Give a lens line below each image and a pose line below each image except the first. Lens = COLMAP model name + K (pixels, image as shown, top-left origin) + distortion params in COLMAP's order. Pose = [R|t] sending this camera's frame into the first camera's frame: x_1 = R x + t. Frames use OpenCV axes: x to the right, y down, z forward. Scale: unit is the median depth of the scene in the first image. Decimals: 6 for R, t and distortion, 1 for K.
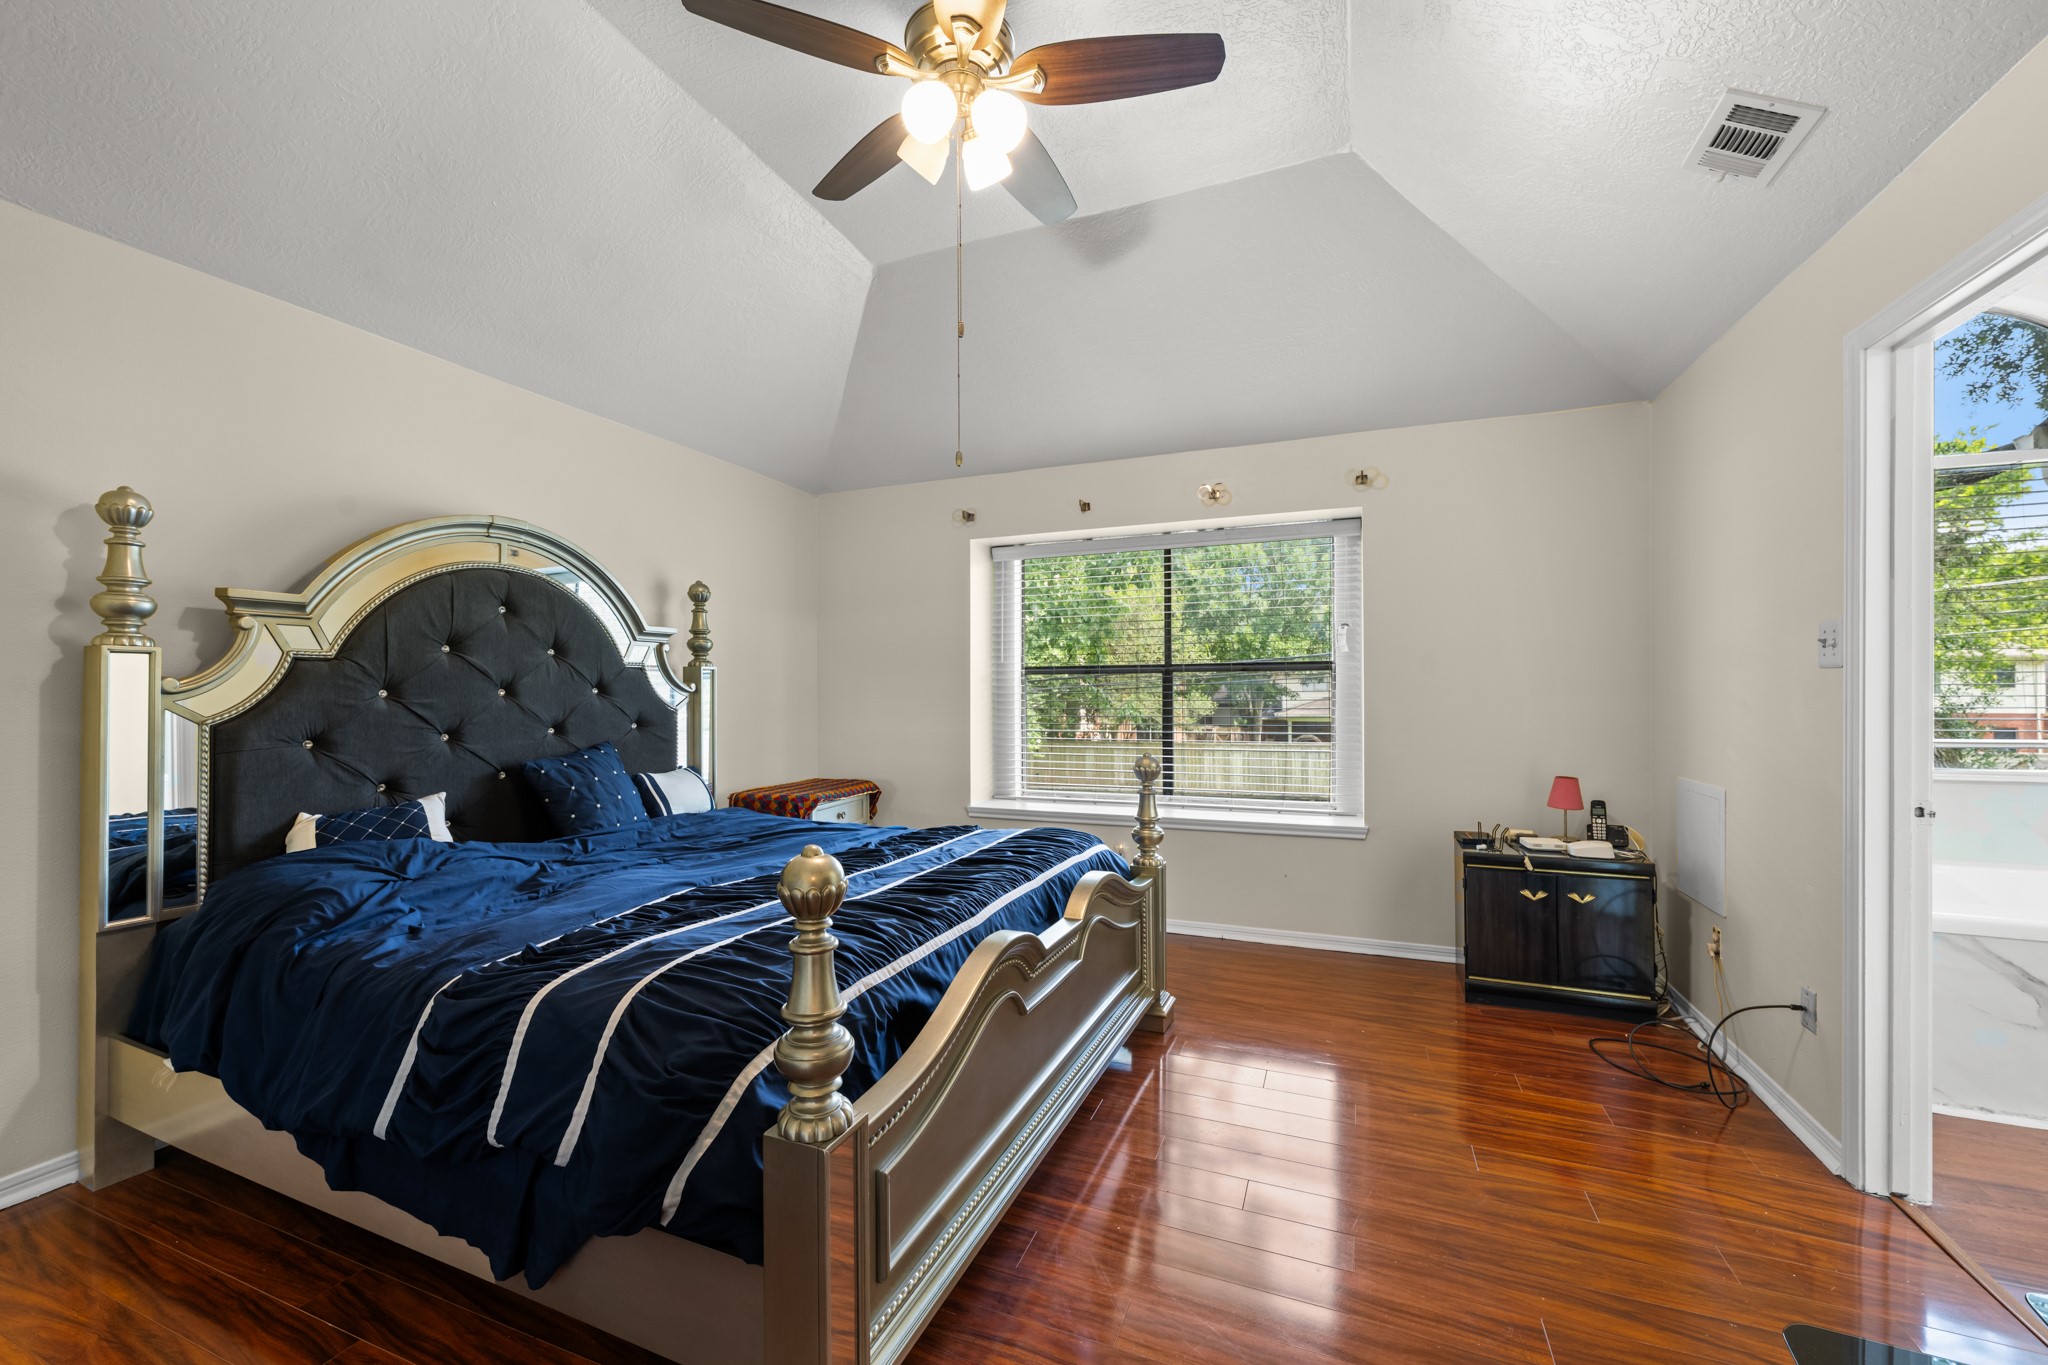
lens RADIAL K [[811.8, 0, 1024.0], [0, 811.8, 682.5], [0, 0, 1]] dist [-0.000726, -0.000144]
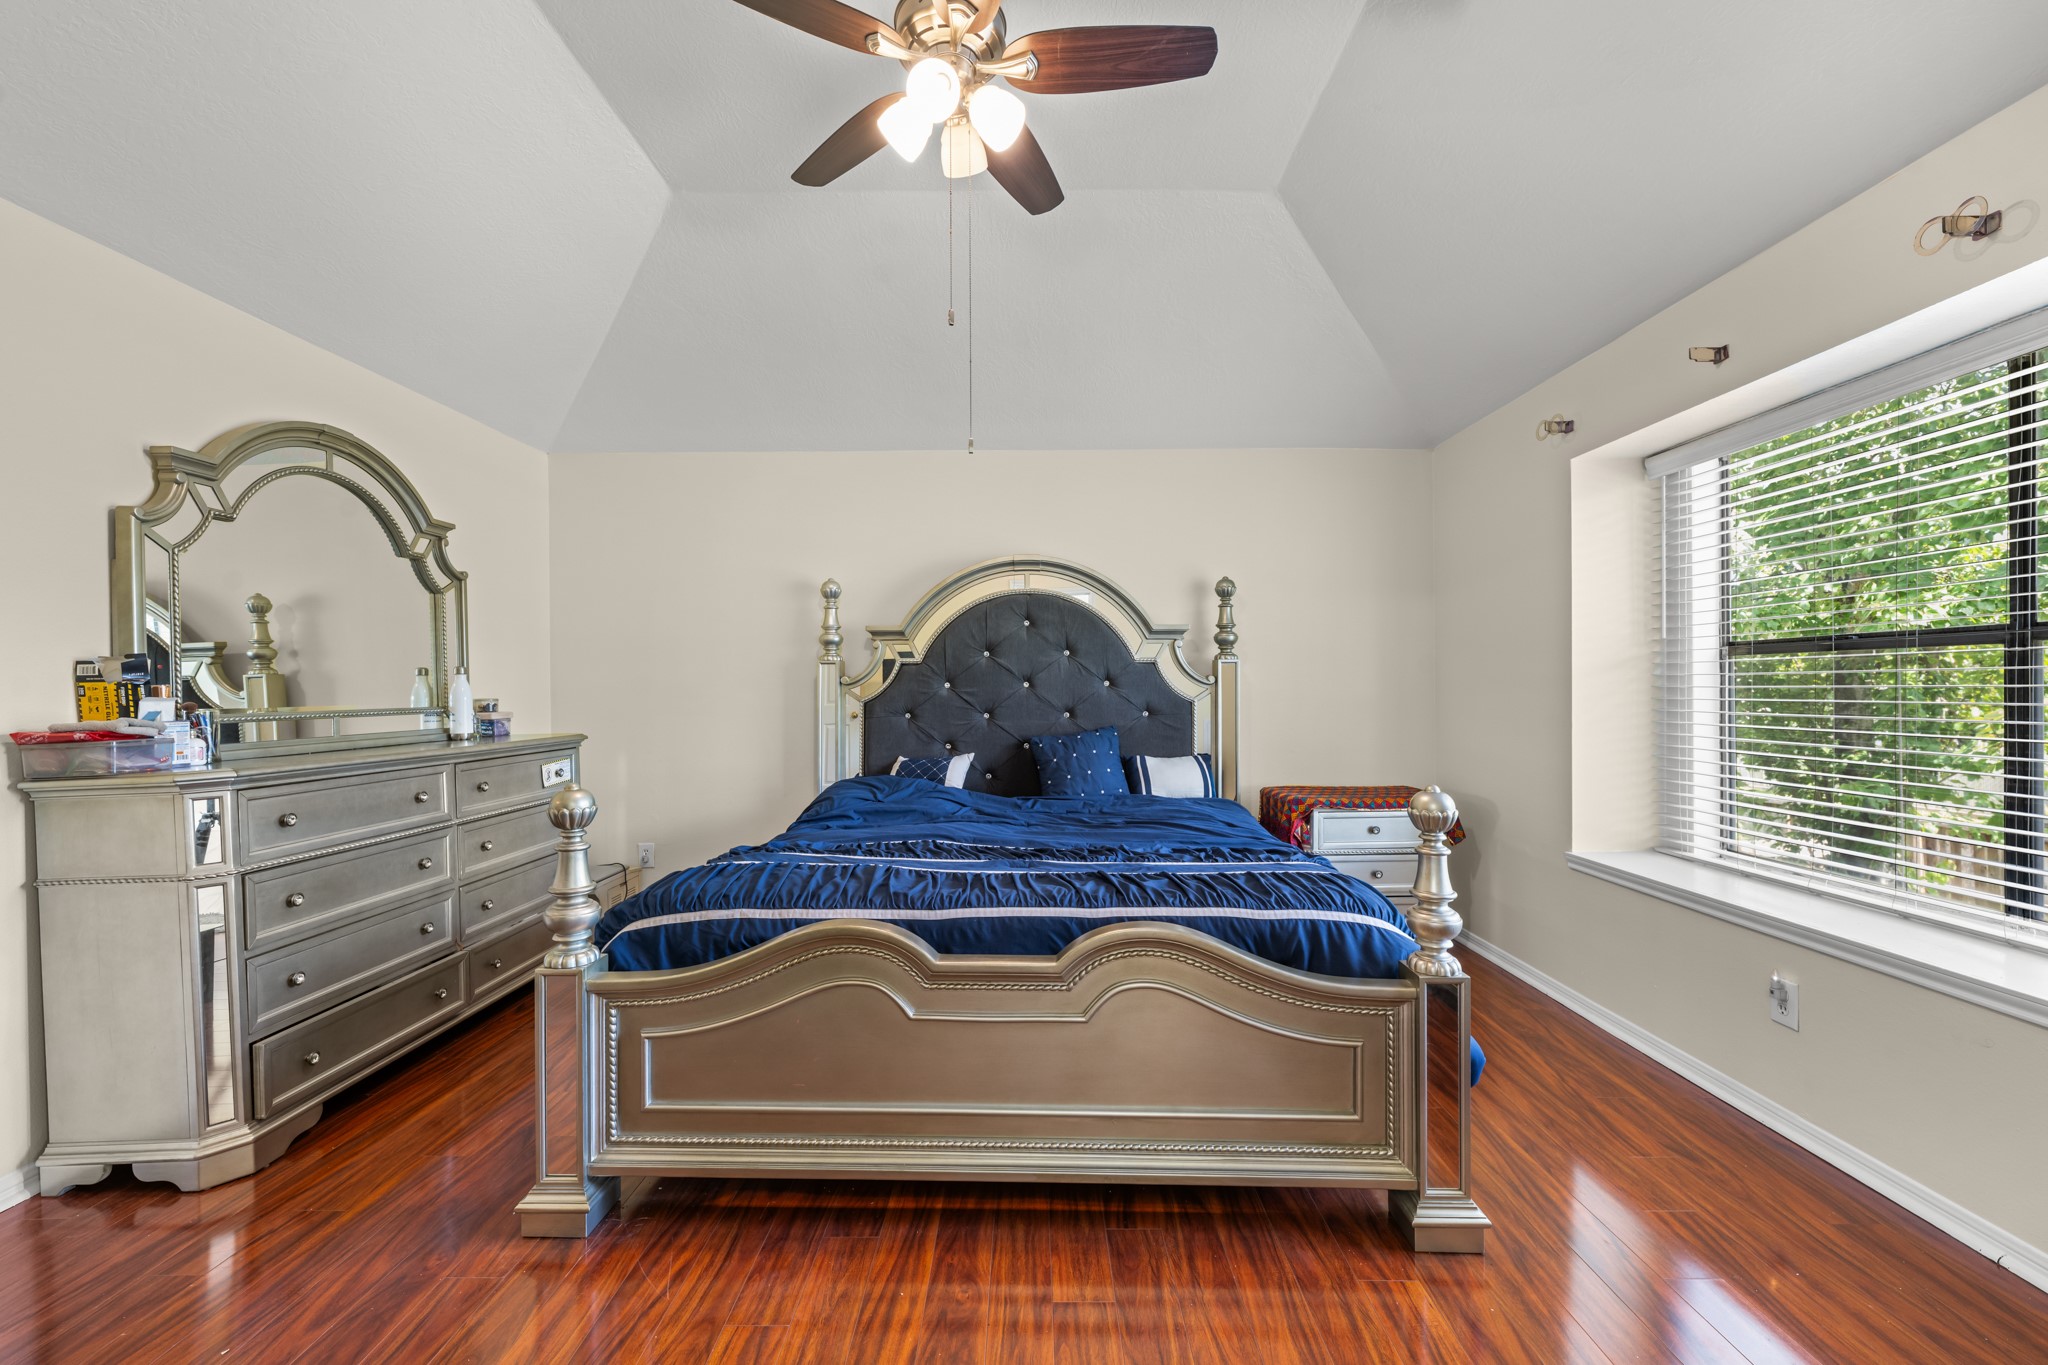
lens RADIAL K [[811.8, 0, 1024.0], [0, 811.8, 682.5], [0, 0, 1]] dist [-0.000726, -0.000144]
pose [[0.364608, -0.000483, -0.931161, 0.528871], [0.010871, 0.999934, 0.003739, 0.003341], [0.931098, -0.011486, 0.364589, 0.434144]]
